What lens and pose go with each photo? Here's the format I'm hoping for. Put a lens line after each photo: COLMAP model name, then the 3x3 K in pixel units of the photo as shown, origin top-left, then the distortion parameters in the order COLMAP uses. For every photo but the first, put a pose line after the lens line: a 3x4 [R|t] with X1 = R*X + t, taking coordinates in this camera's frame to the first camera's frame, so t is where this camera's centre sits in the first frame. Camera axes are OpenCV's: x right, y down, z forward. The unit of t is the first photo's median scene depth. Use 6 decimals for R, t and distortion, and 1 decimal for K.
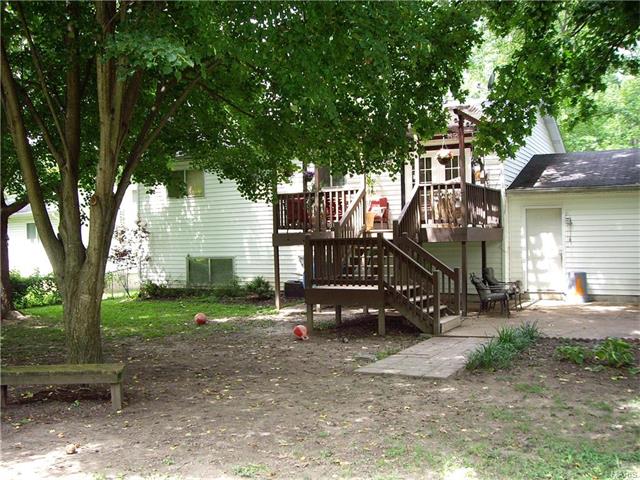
lens RADIAL K [[674.5, 0, 320.0], [0, 674.5, 240.0], [0, 0, 1]] dist [-0.157922, -0.014081]
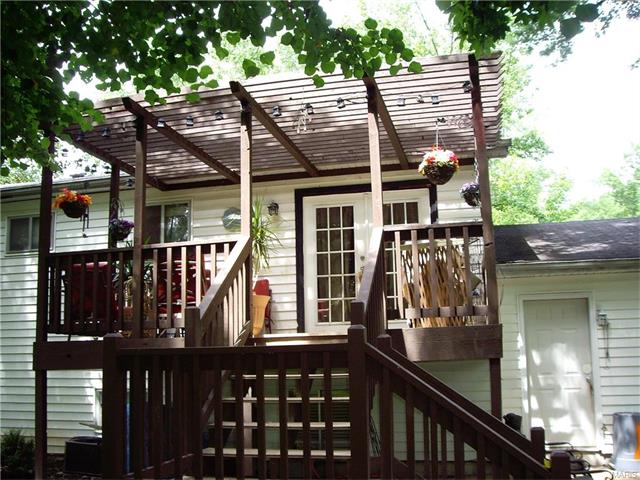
lens RADIAL K [[674.5, 0, 320.0], [0, 674.5, 240.0], [0, 0, 1]] dist [-0.157922, -0.014081]
pose [[0.961700, 0.045863, 0.270241, -0.008298], [0.004324, 0.983242, -0.182253, 0.003876], [-0.274071, 0.176441, 0.945385, 0.542513]]
